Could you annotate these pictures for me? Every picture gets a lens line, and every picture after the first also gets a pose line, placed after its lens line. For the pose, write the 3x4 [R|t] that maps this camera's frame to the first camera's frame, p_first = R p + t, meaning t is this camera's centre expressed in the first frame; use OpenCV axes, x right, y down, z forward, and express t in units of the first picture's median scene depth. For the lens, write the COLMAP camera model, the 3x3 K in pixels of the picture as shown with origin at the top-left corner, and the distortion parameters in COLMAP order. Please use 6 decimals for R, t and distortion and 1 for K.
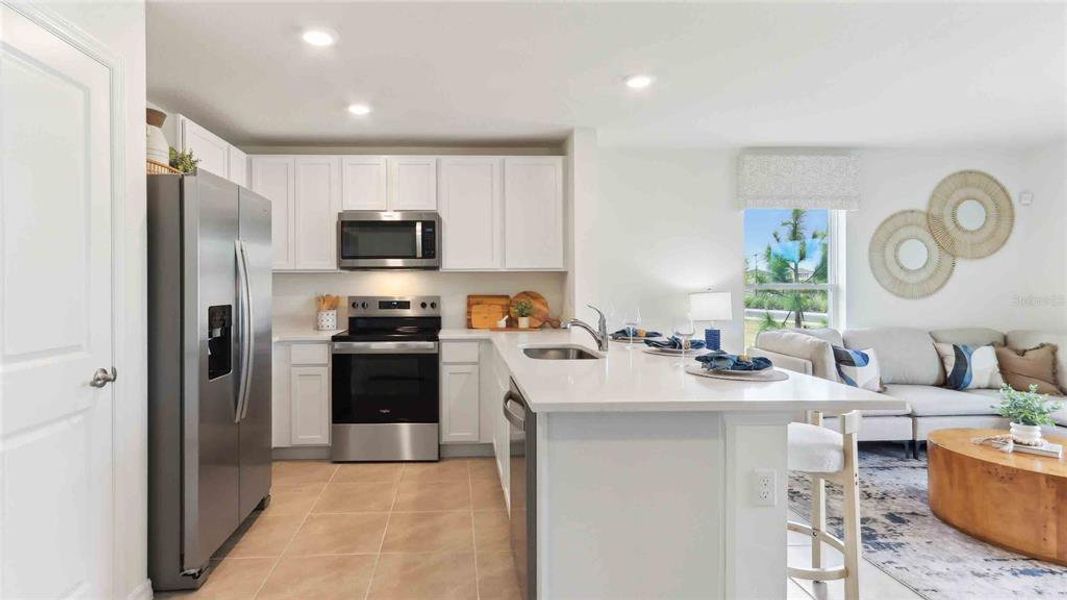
lens RADIAL K [[535.3, 0, 483.1], [0, 535.3, 282.7], [0, 0, 1]] dist [0.002234, 0.003832]
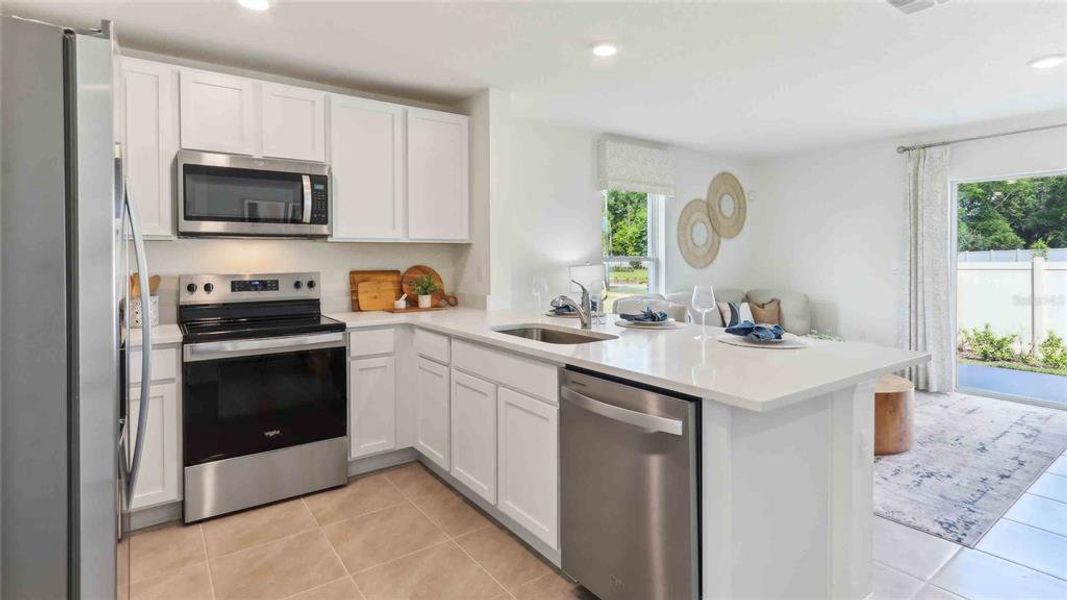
lens RADIAL K [[519.9, 0, 527.6], [0, 519.9, 258.1], [0, 0, 1]] dist [0.004945, 0.001146]
pose [[0.836369, -0.001304, 0.548165, -0.248533], [-0.002582, 0.999977, 0.006318, -0.001748], [-0.548161, -0.006699, 0.836346, 0.200629]]
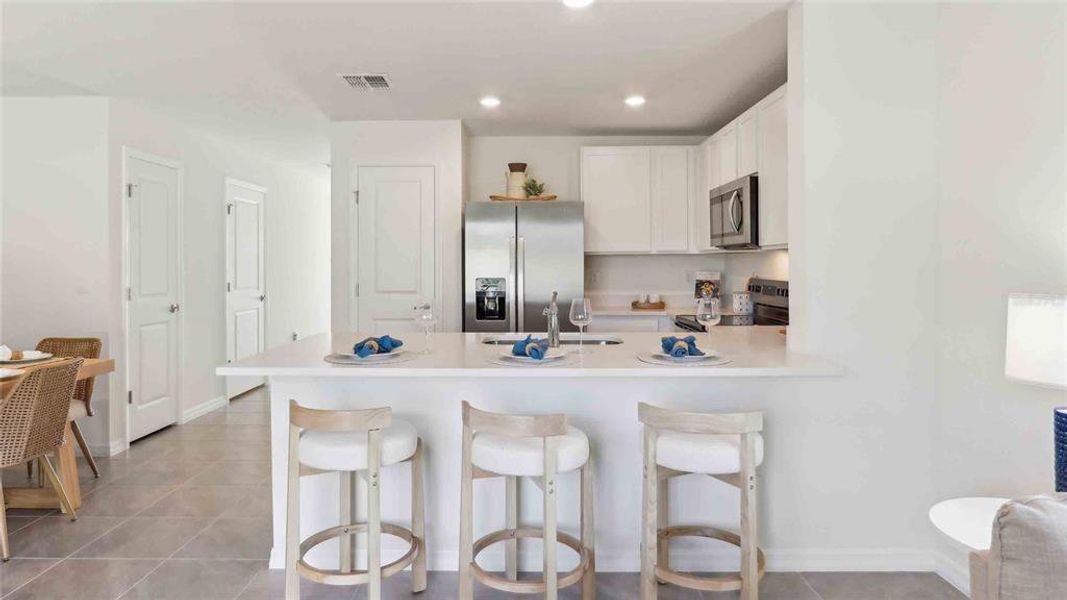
lens RADIAL K [[633.2, 0, 534.7], [0, 633.2, 260.3], [0, 0, 1]] dist [-0.010068, 0.006226]
pose [[-0.067320, 0.000789, -0.997731, 0.844035], [0.004955, 0.999988, 0.000456, -0.007264], [0.997719, -0.004913, -0.067323, 0.719892]]
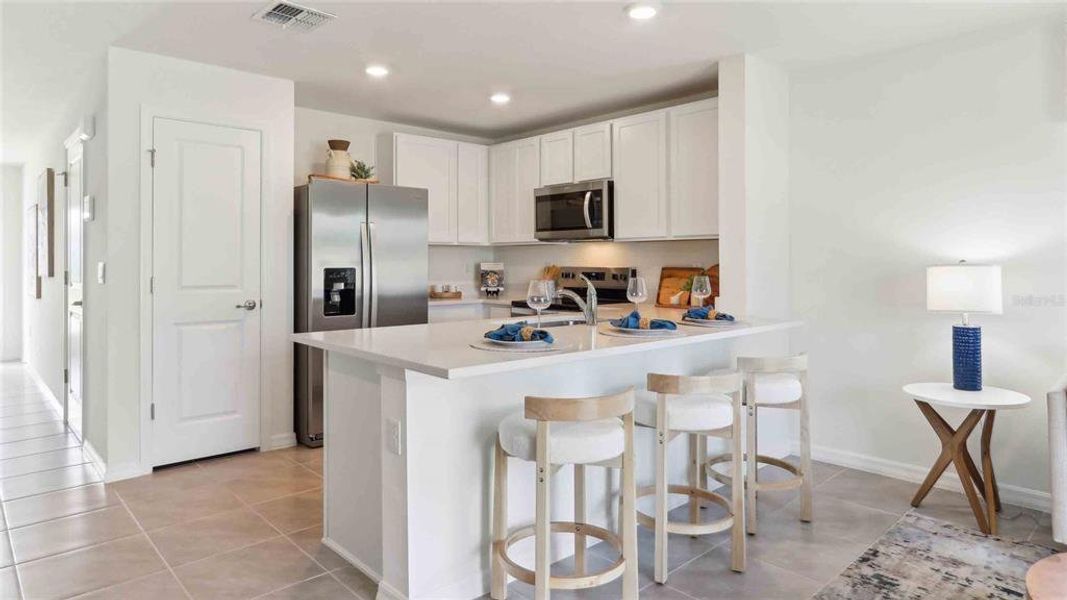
lens RADIAL K [[633.2, 0, 521.9], [0, 633.2, 261.2], [0, 0, 1]] dist [-0.010068, 0.006226]
pose [[0.636207, 0.002149, -0.771516, 0.666282], [0.000453, 0.999995, 0.003158, 0.010496], [0.771518, -0.002359, 0.636203, 0.154871]]
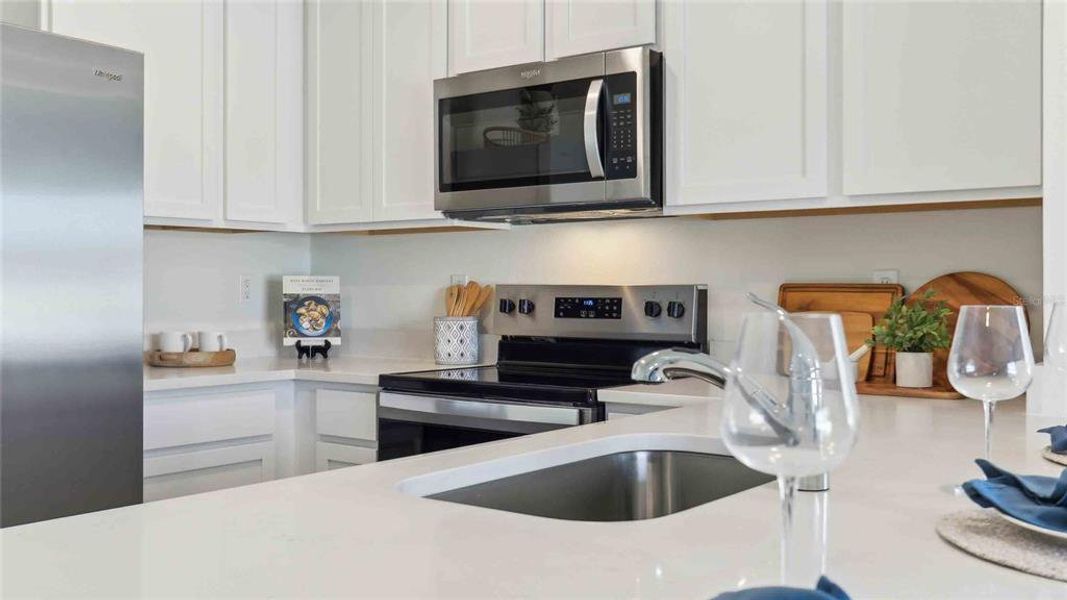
lens RADIAL K [[1080.0, 0, 511.2], [0, 1080.0, 288.7], [0, 0, 1]] dist [-0.021708, 0.000000]
pose [[0.765807, 0.003617, -0.643060, 0.296080], [-0.002634, 0.999993, 0.002488, 0.026552], [0.643065, -0.000211, 0.765812, 0.376467]]
